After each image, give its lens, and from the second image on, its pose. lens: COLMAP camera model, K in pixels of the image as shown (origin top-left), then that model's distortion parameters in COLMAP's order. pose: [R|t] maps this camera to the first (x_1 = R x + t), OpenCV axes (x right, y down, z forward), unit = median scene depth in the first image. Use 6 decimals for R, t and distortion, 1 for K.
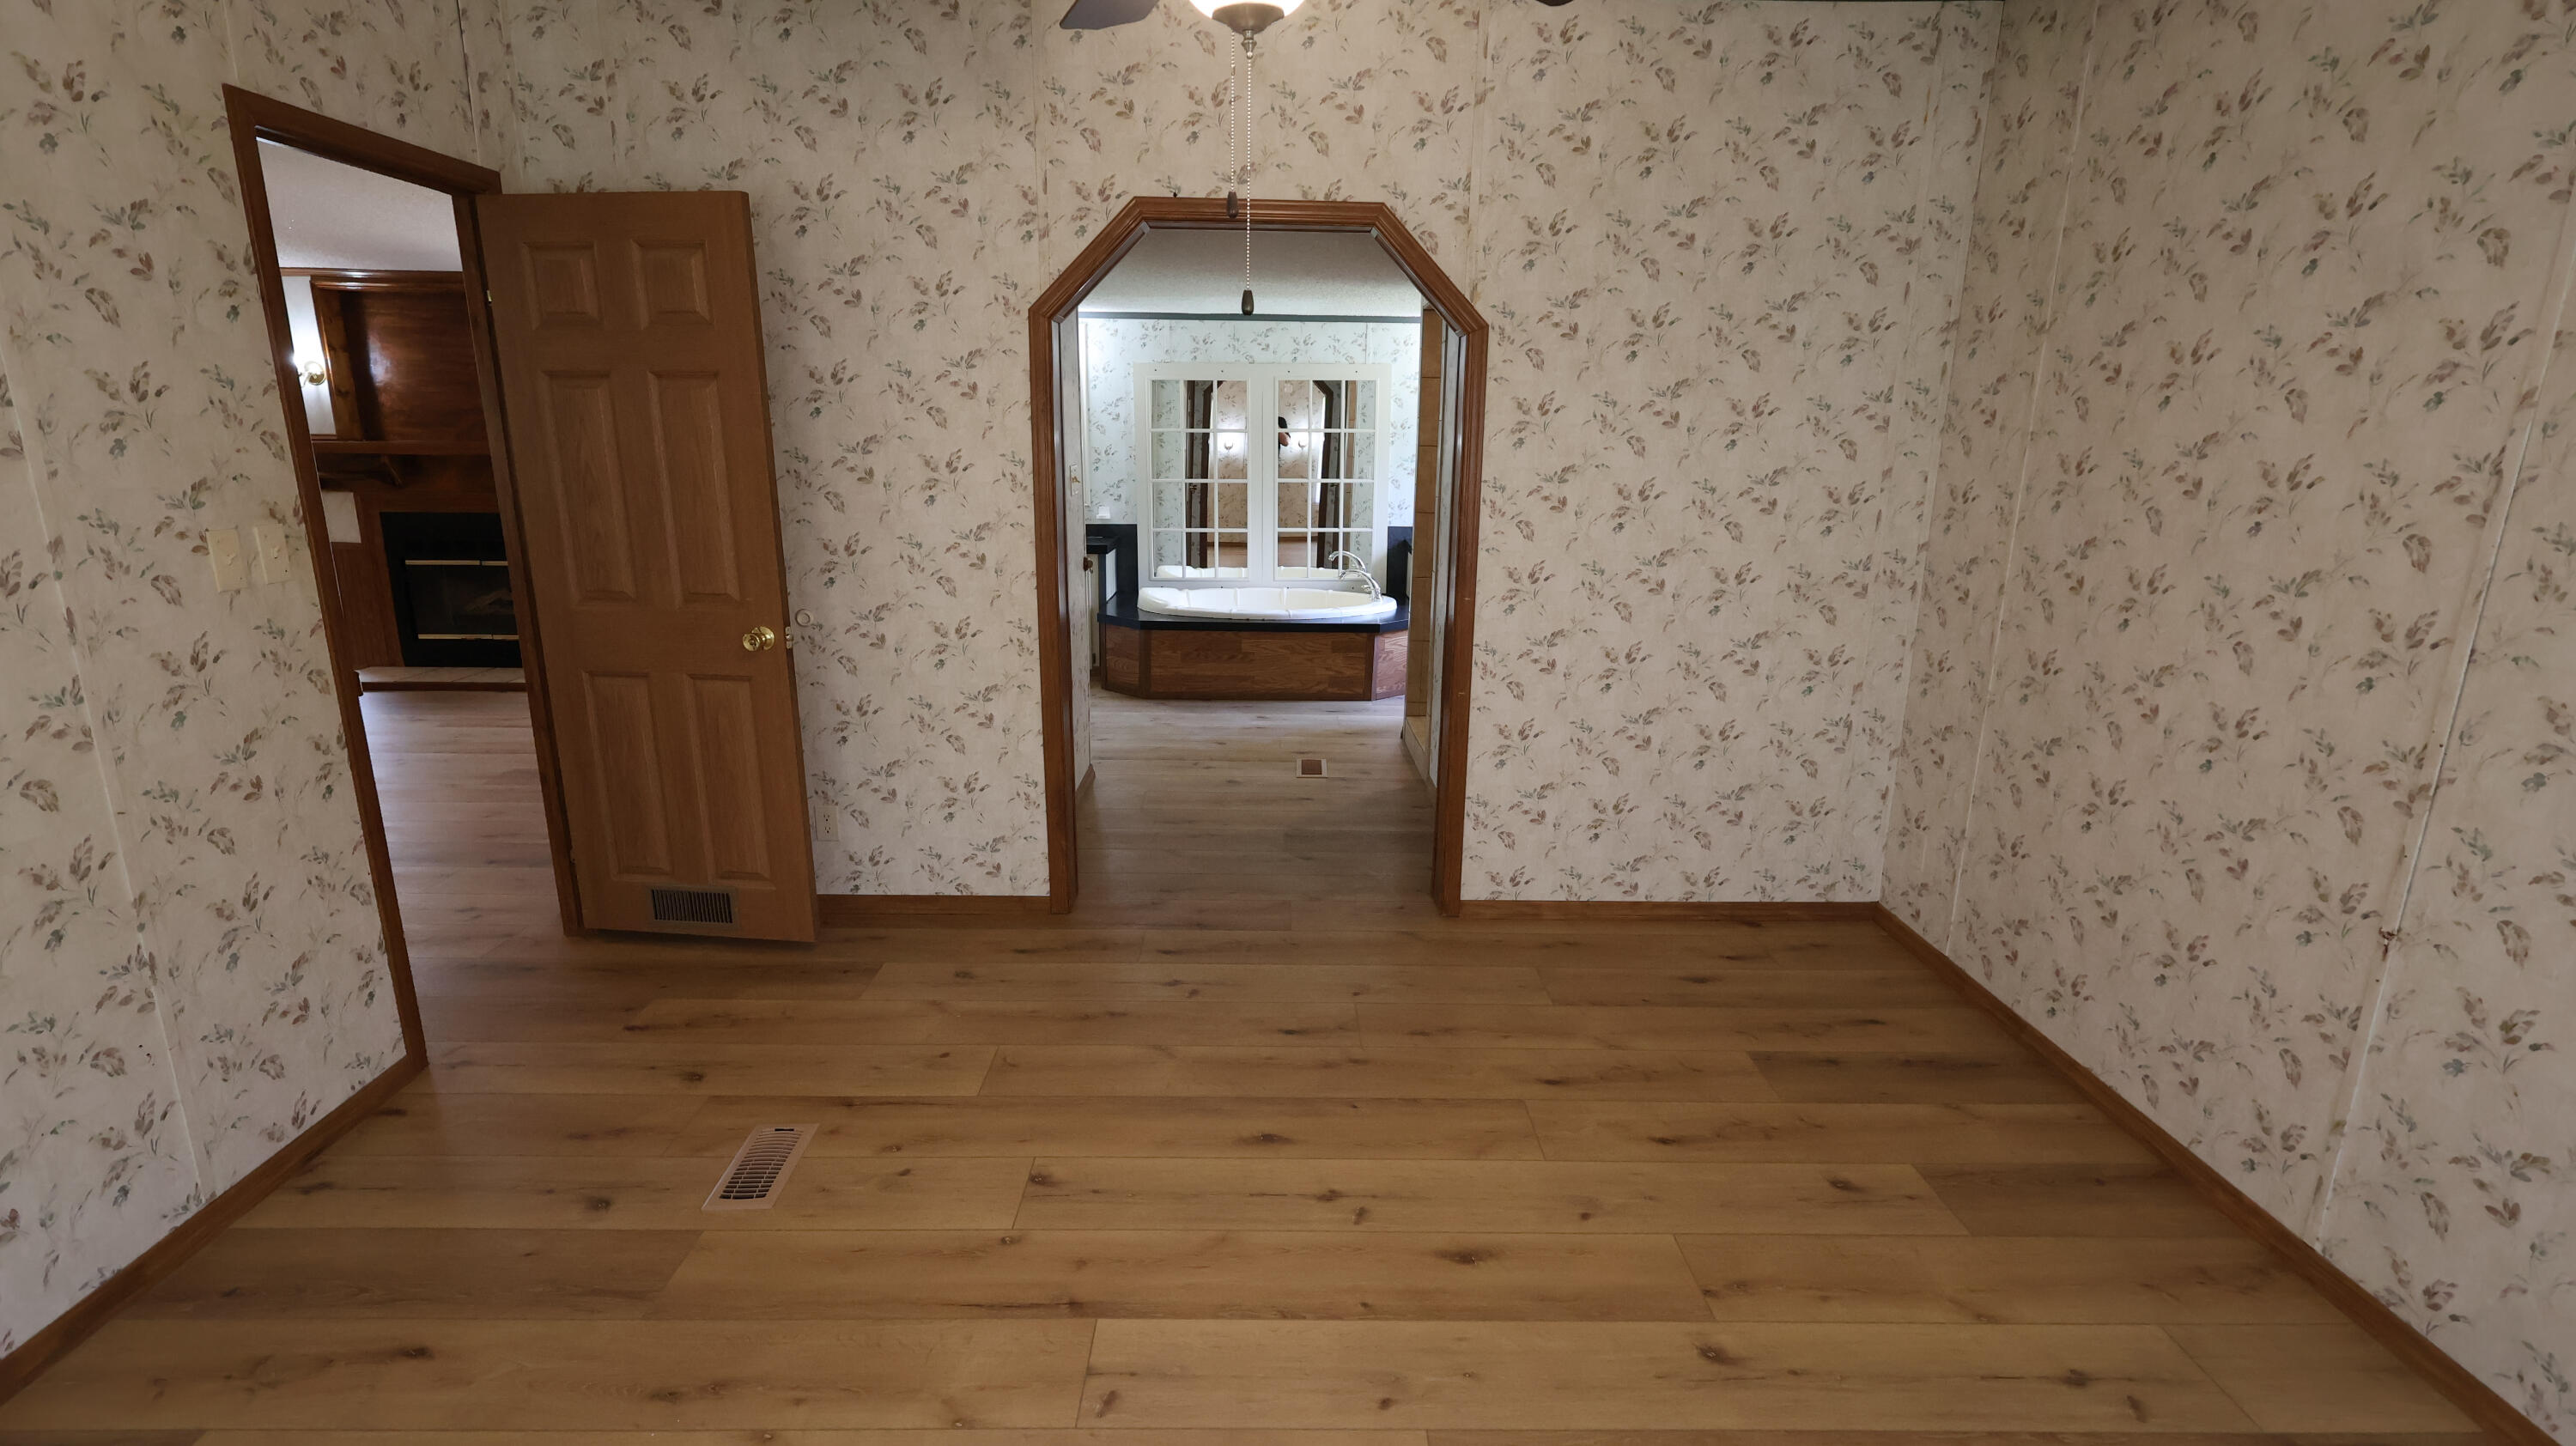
lens RADIAL K [[1196.0, 0, 1288.0], [0, 1196.0, 723.0], [0, 0, 1]] dist [0.002034, 0.000350]
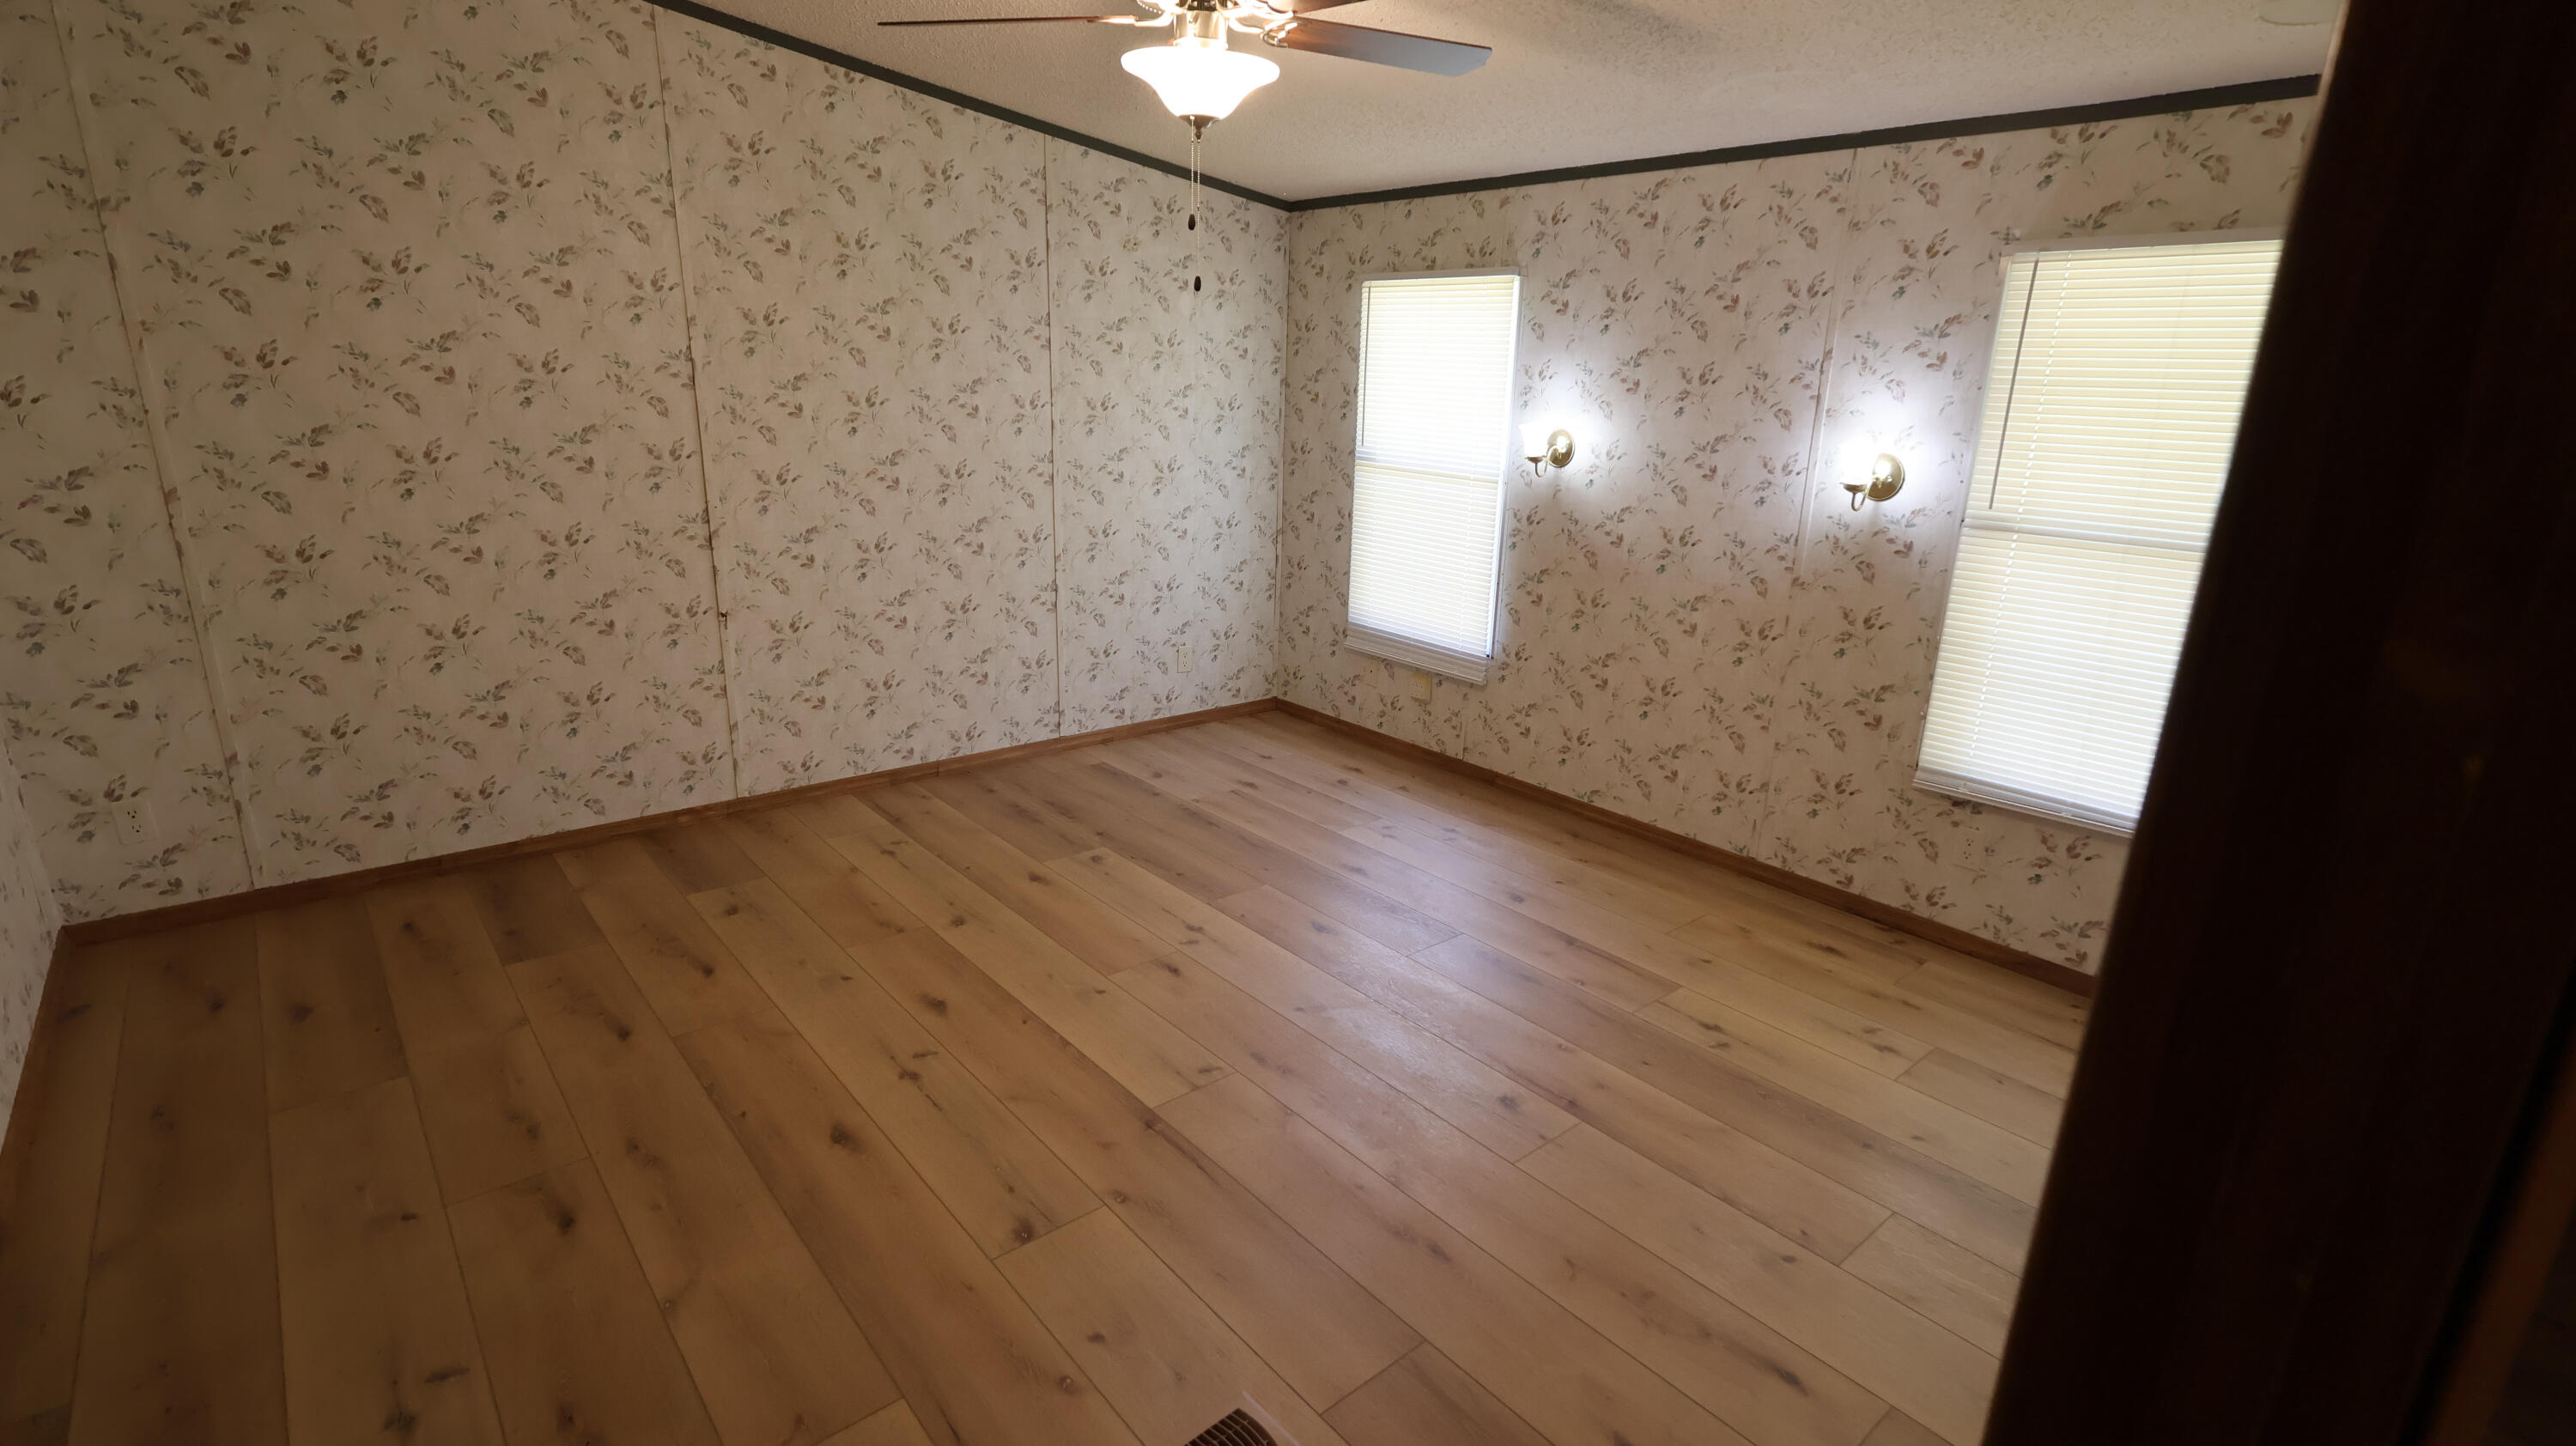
lens RADIAL K [[1196.0, 0, 1288.0], [0, 1196.0, 723.0], [0, 0, 1]] dist [0.002034, 0.000350]
pose [[-0.640852, -0.249110, 0.726122, -0.871218], [0.149356, 0.887349, 0.436239, -0.298245], [-0.752995, 0.388015, -0.531453, 1.177068]]
